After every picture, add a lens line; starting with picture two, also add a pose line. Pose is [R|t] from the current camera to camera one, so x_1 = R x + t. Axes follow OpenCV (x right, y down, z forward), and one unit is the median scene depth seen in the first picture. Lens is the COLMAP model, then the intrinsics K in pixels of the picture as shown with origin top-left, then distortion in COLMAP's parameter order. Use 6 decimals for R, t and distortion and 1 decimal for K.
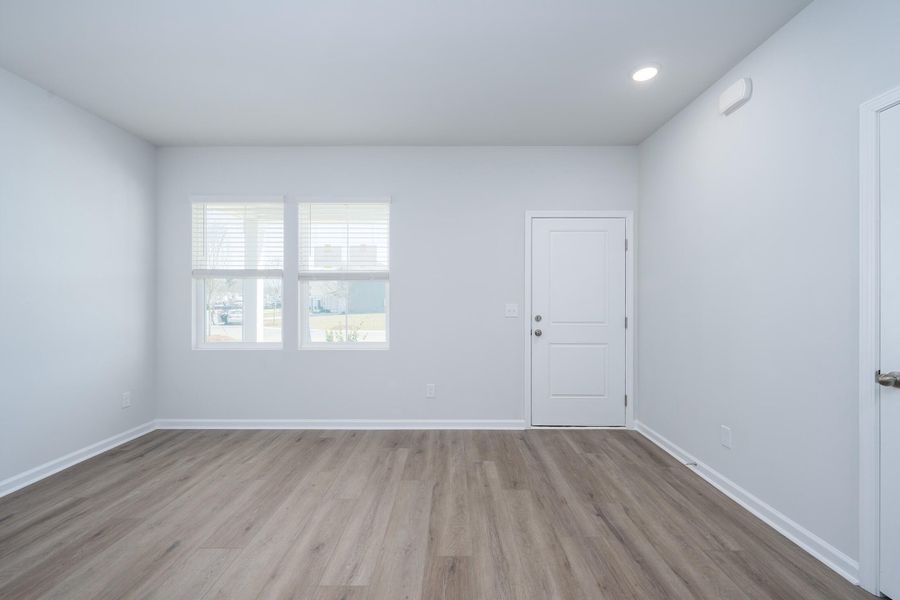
lens RADIAL K [[377.9, 0, 457.6], [0, 377.9, 300.3], [0, 0, 1]] dist [-0.001241, 0.001413]
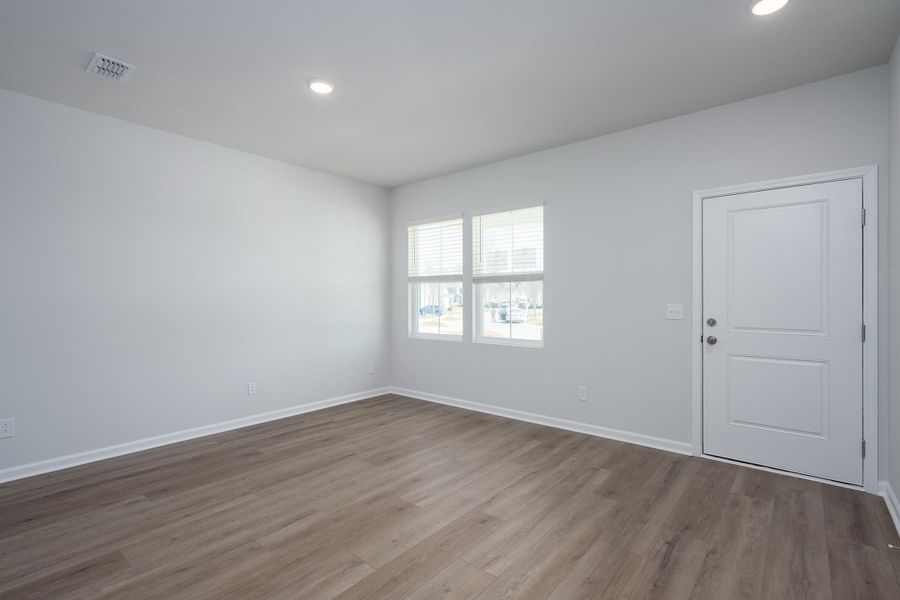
lens RADIAL K [[419.0, 0, 447.4], [0, 419.0, 301.1], [0, 0, 1]] dist [0.007966, 0.000222]
pose [[0.770442, 0.000983, -0.637510, 0.376358], [0.001512, 0.999993, 0.003369, -0.001100], [0.637509, -0.003560, 0.770435, -0.054593]]
